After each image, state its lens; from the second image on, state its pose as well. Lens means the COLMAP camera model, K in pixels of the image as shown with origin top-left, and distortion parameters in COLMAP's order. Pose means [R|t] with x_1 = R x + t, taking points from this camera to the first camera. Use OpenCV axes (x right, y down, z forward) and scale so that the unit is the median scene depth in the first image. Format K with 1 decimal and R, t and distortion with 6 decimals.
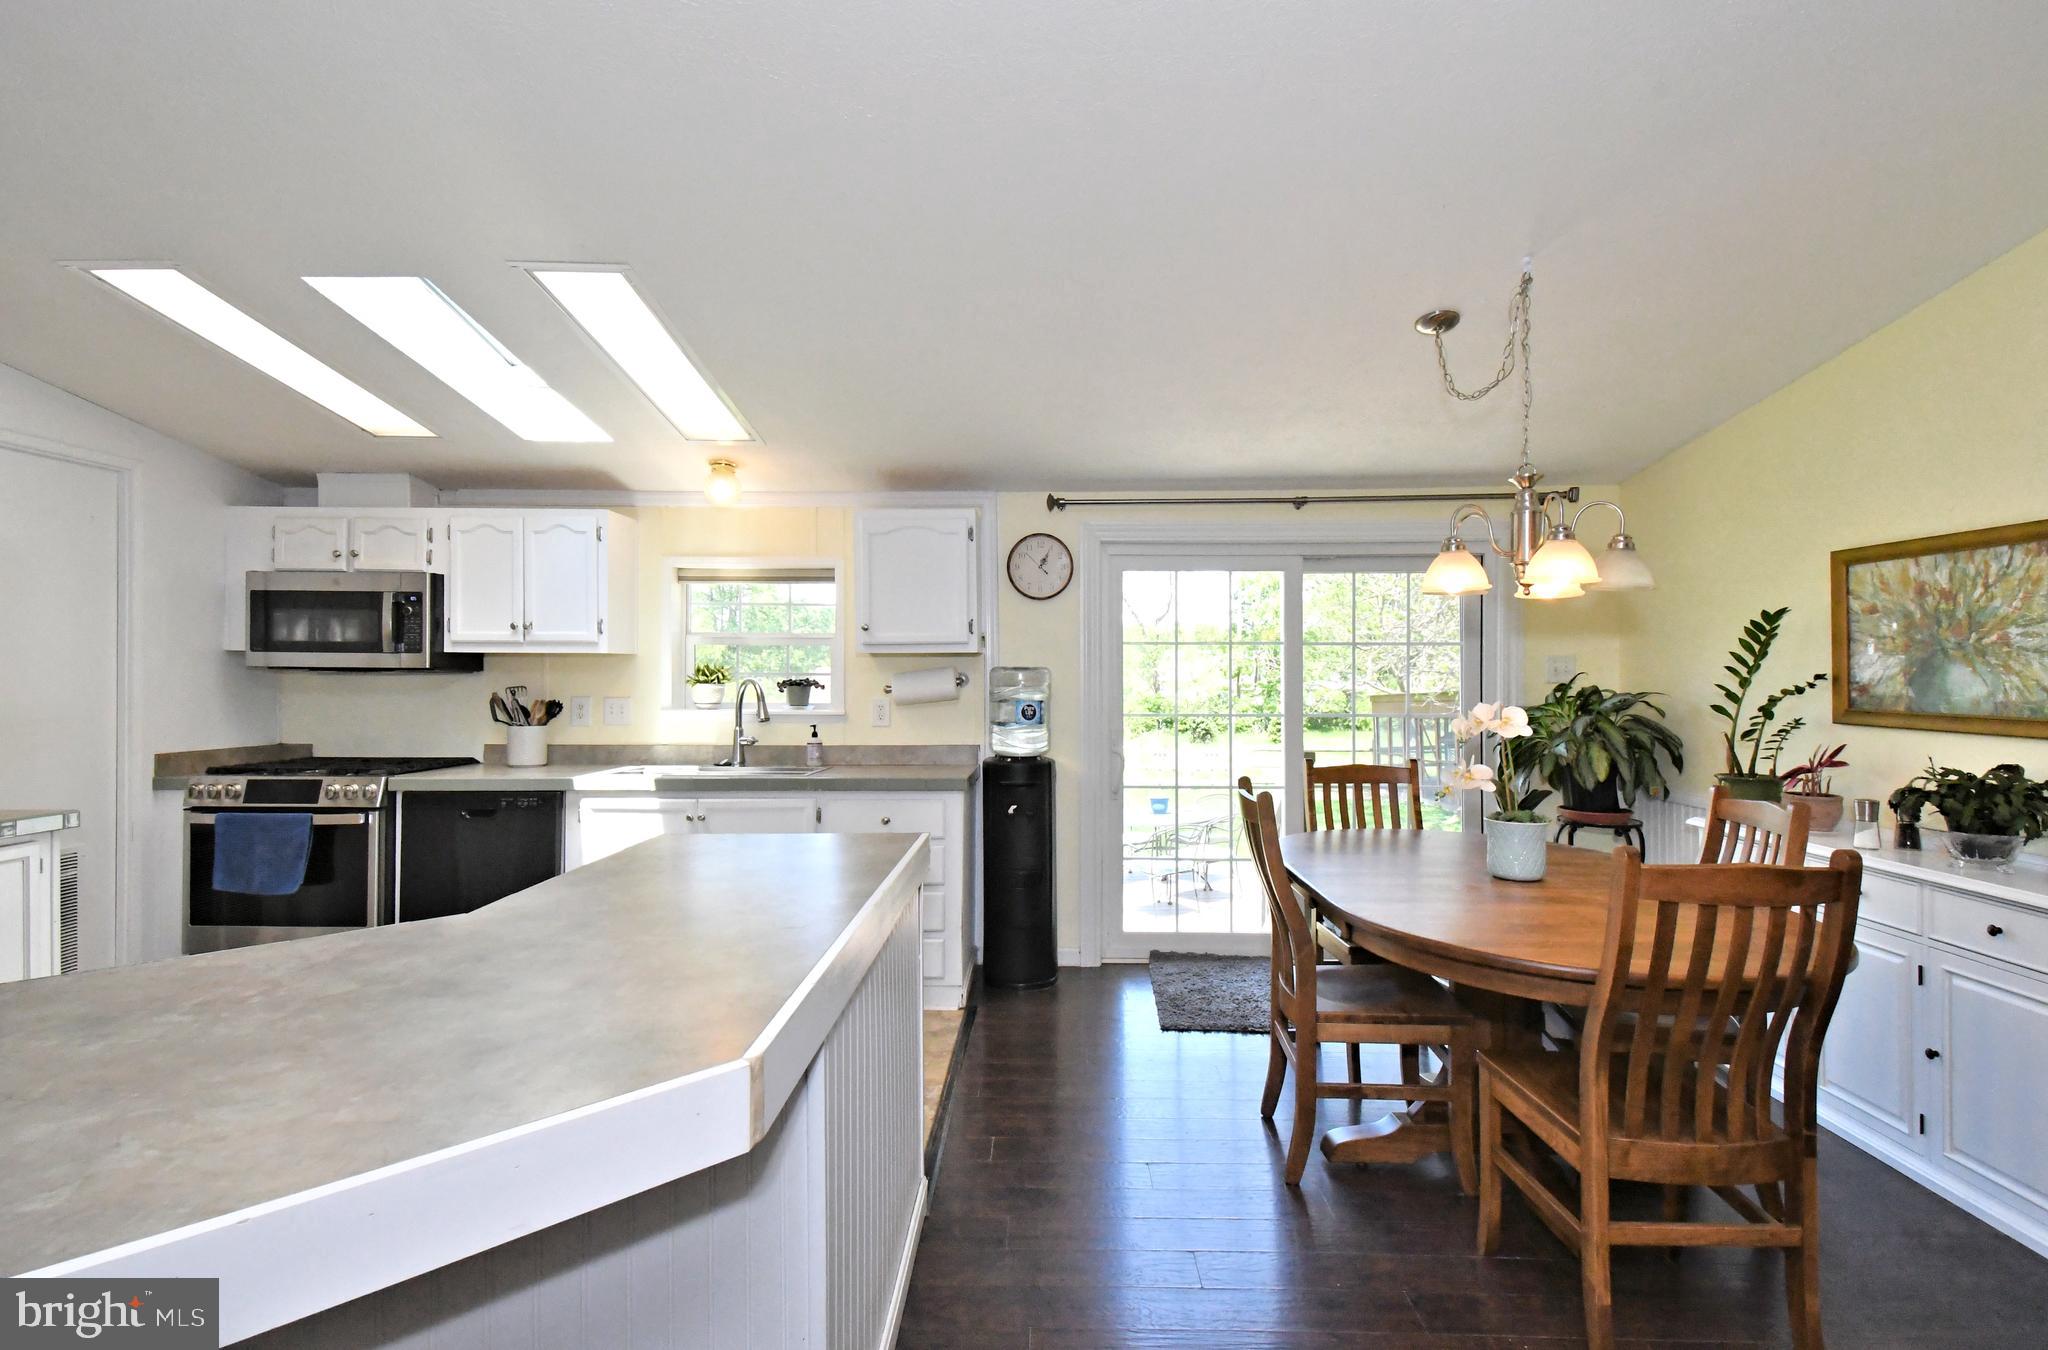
lens RADIAL K [[967.1, 0, 1022.1], [0, 967.1, 675.6], [0, 0, 1]] dist [0.015452, -0.000899]
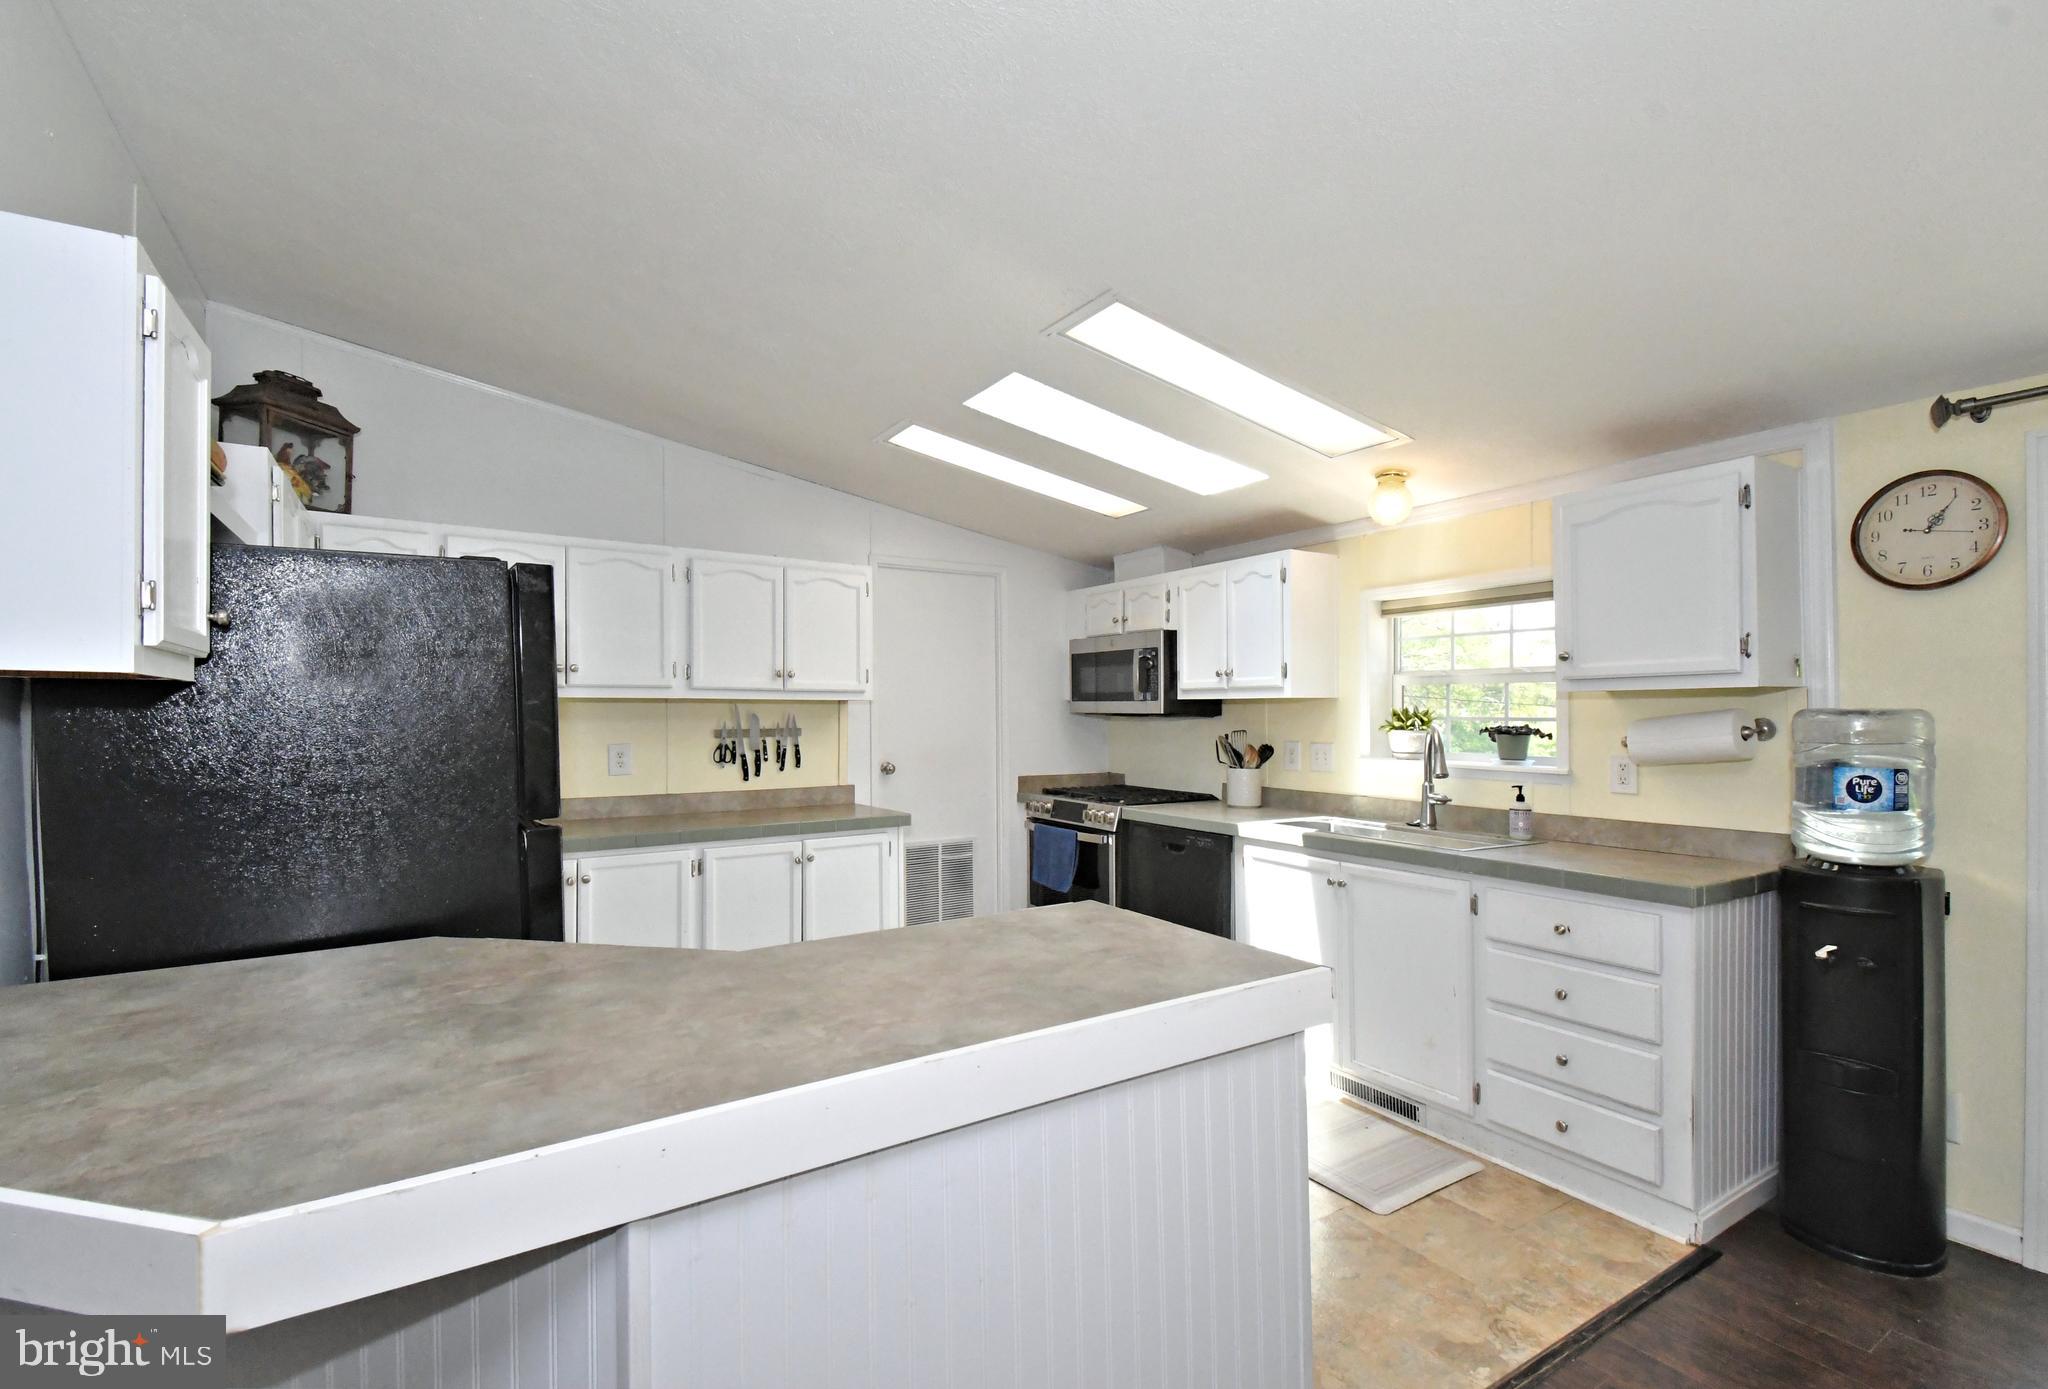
lens RADIAL K [[896.0, 0, 1083.1], [0, 896.0, 722.3], [0, 0, 1]] dist [0.004582, -0.000947]
pose [[0.553469, 0.007705, -0.832834, 0.206207], [0.002856, 0.999934, 0.011148, -0.009418], [0.832865, -0.008548, 0.553411, 0.338741]]
